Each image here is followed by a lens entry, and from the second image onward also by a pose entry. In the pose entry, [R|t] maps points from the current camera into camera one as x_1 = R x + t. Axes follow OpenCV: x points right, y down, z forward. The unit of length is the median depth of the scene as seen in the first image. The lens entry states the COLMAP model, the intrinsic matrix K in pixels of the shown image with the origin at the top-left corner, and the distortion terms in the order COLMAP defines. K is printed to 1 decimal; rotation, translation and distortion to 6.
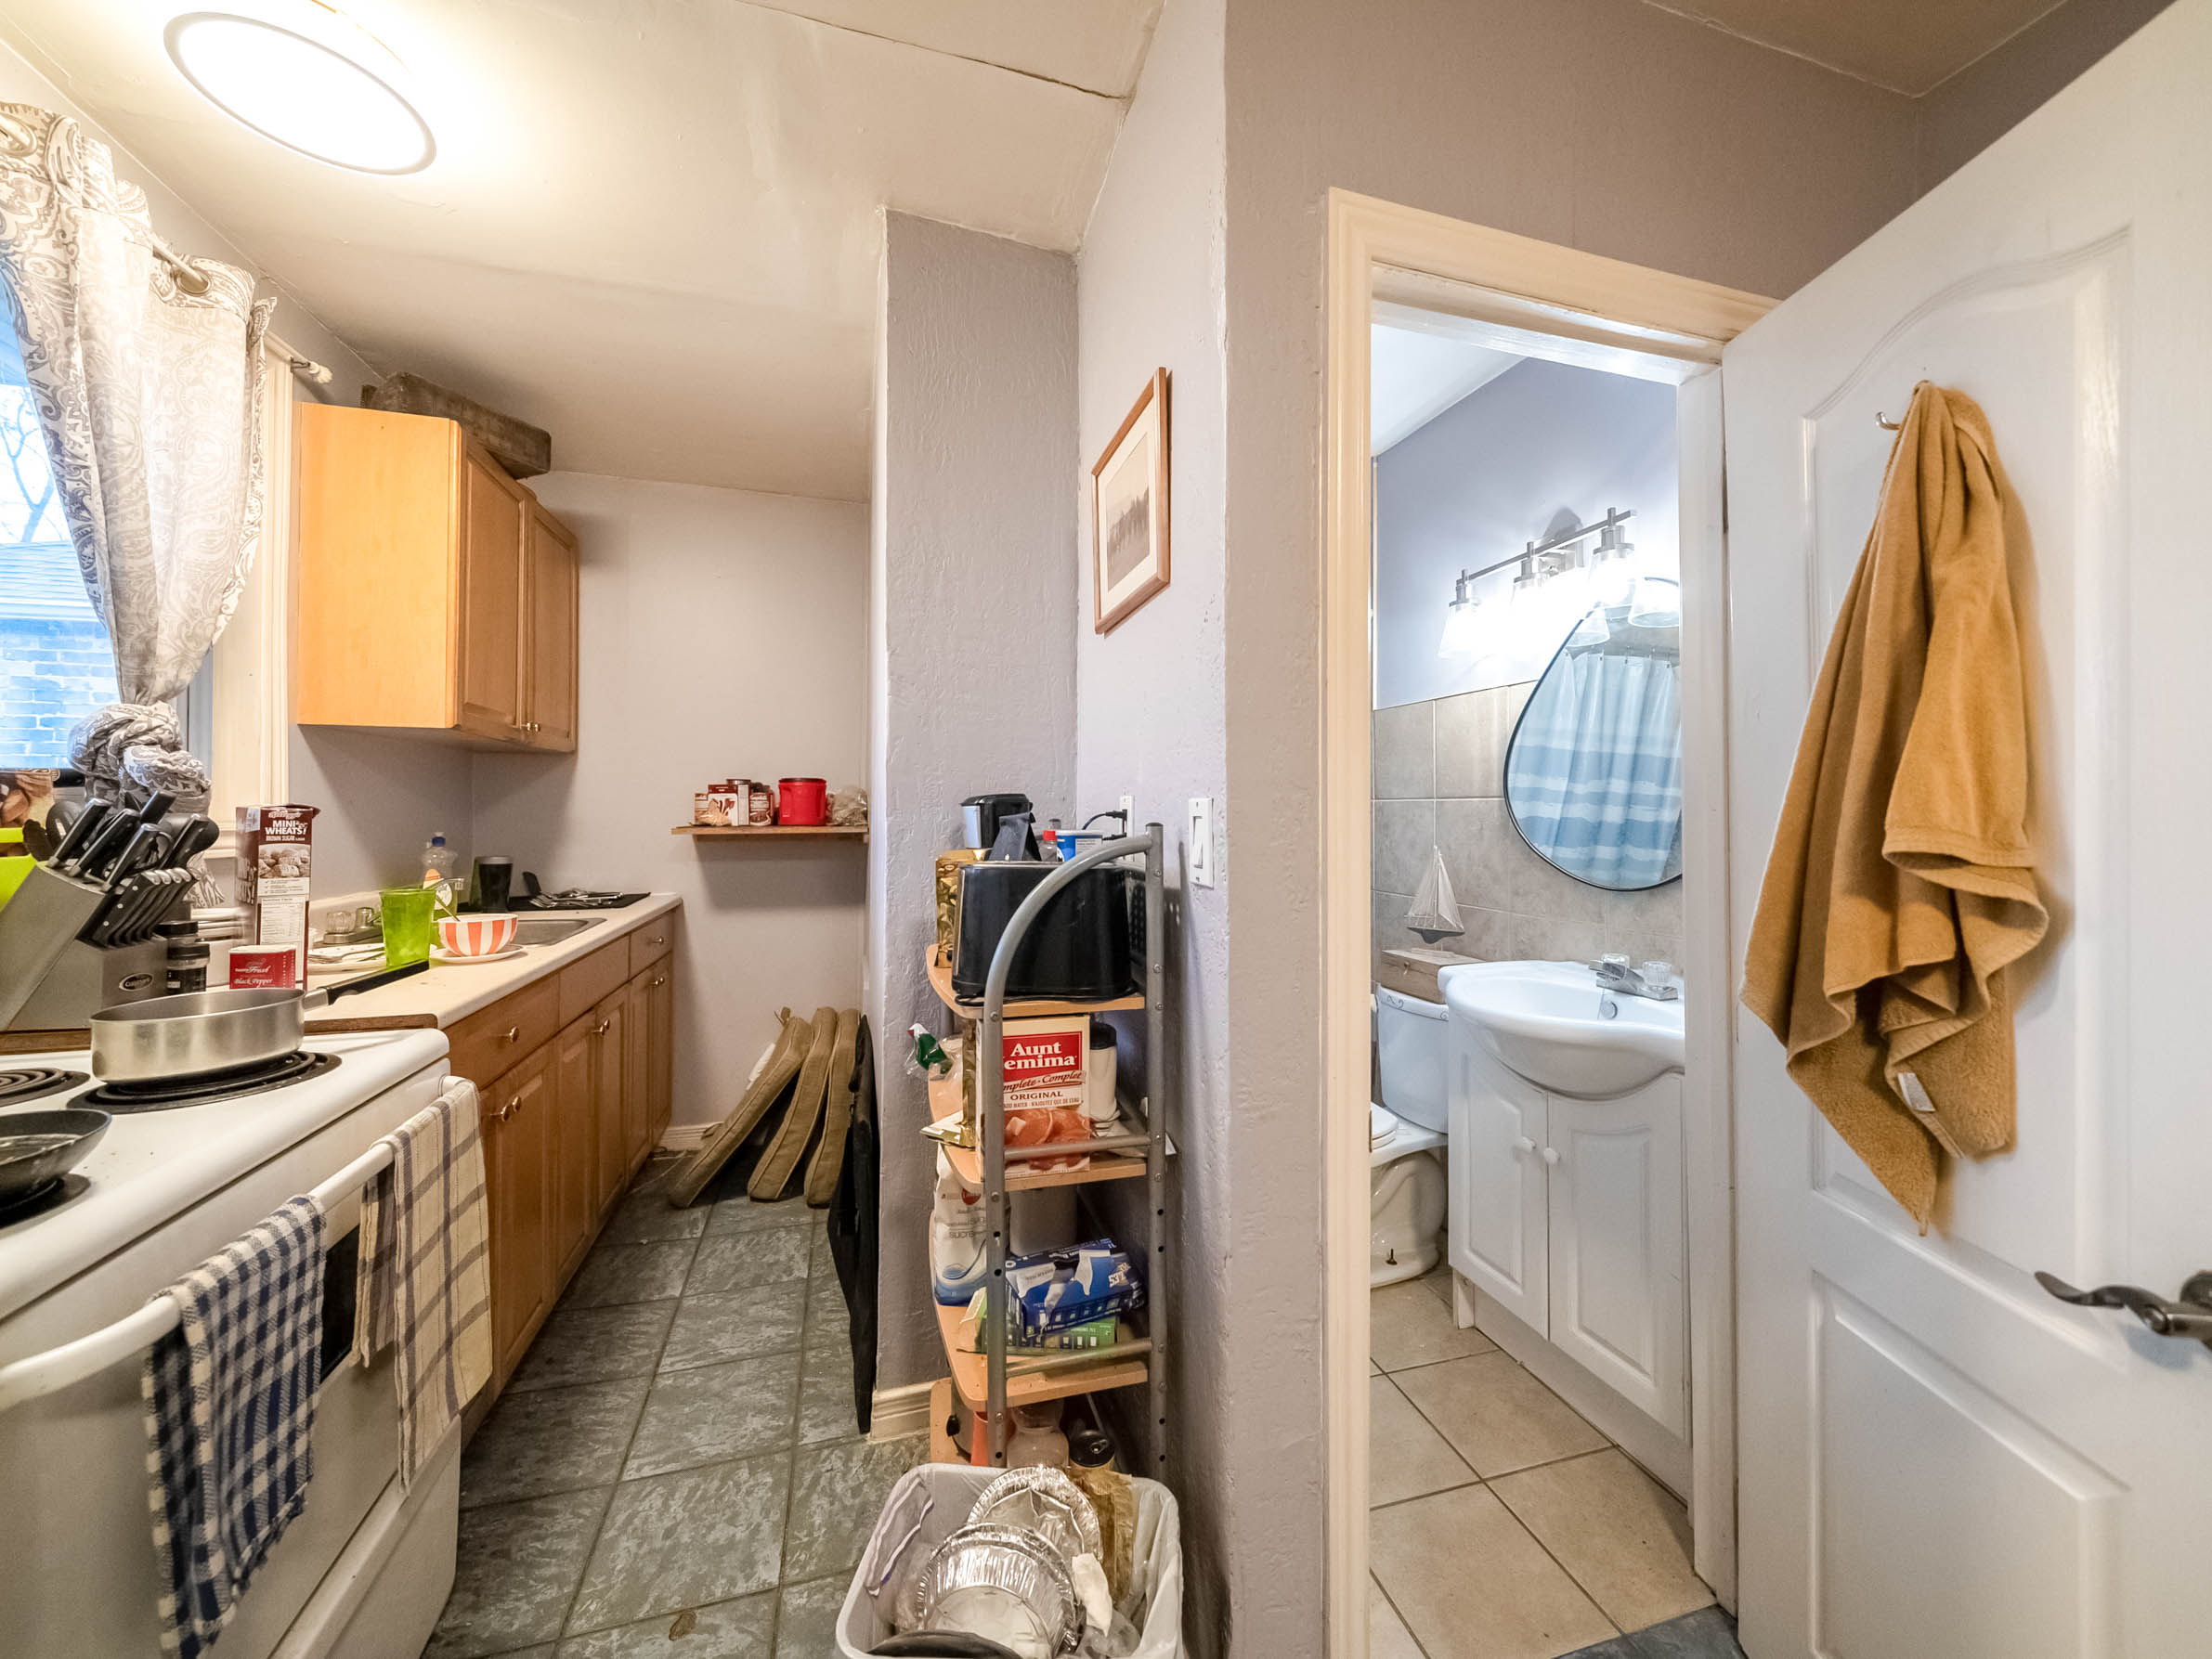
lens RADIAL K [[847.1, 0, 1096.0], [0, 847.1, 818.9], [0, 0, 1]] dist [0.004611, -0.000445]
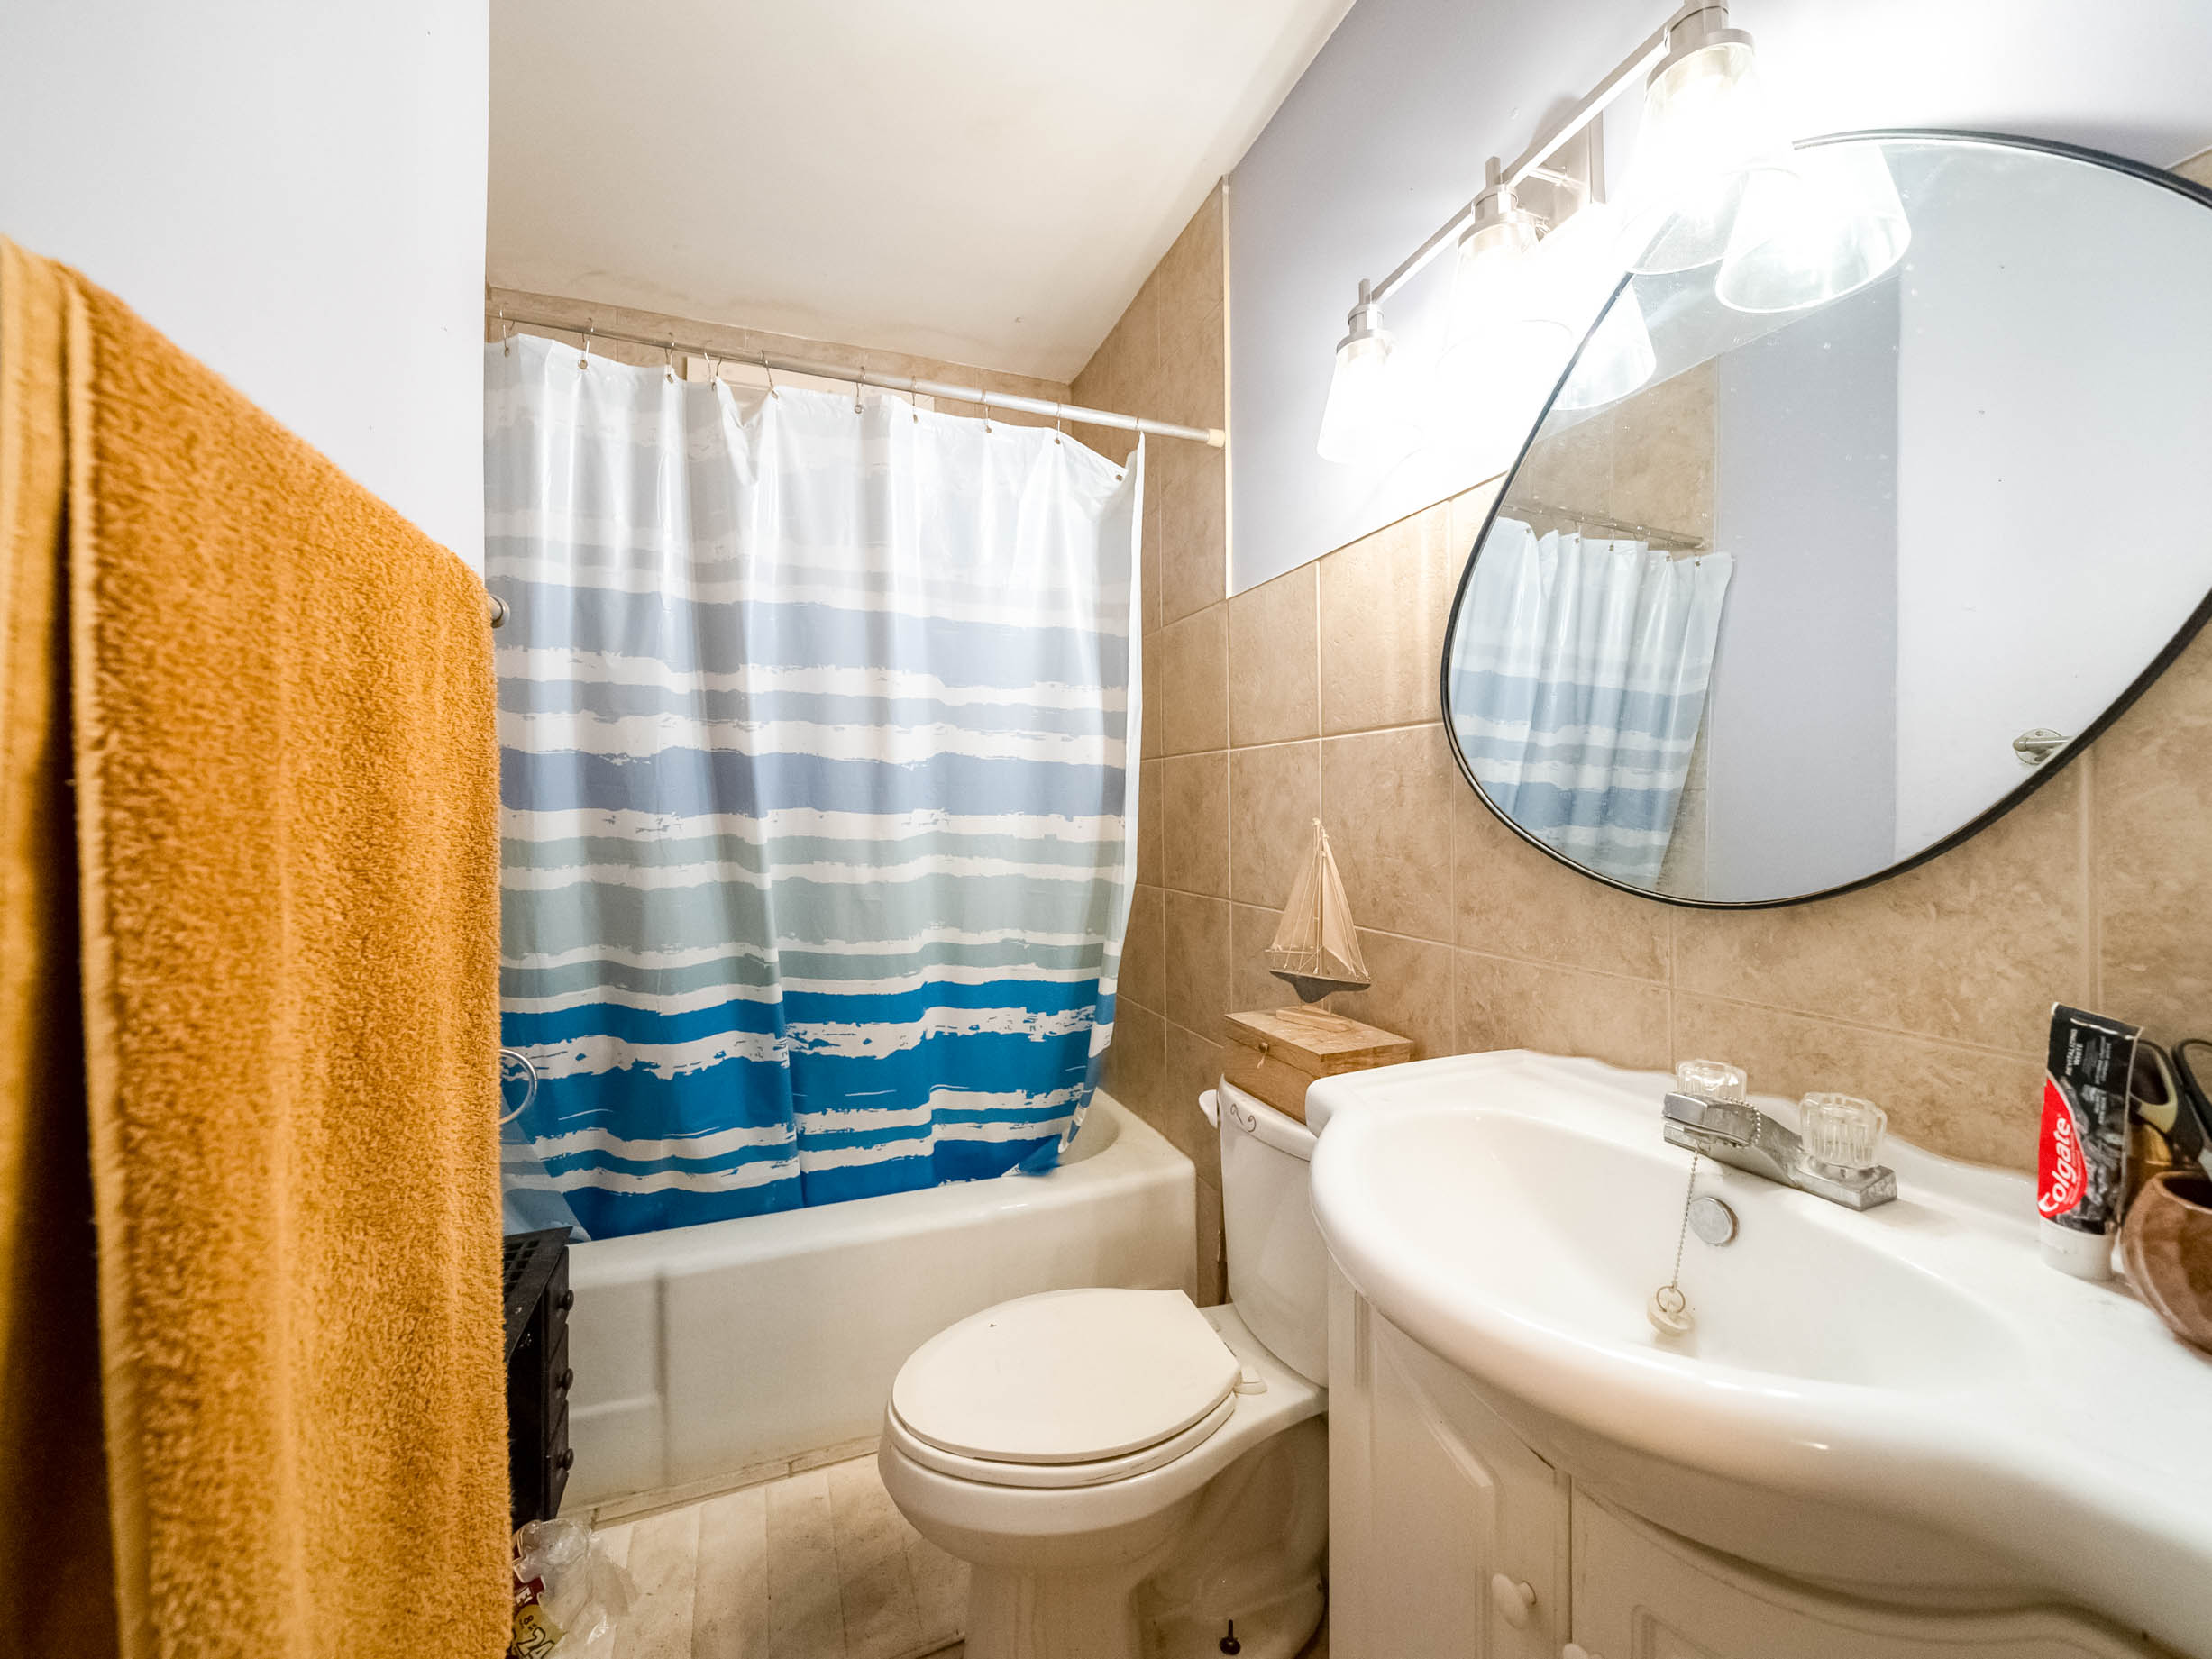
lens RADIAL K [[847.1, 0, 1116.5], [0, 847.1, 823.0], [0, 0, 1]] dist [0.004611, -0.000445]
pose [[0.995552, -0.008849, 0.093793, 0.197276], [0.008352, 0.999949, 0.005690, 0.026294], [-0.093839, -0.004881, 0.995575, 0.422926]]
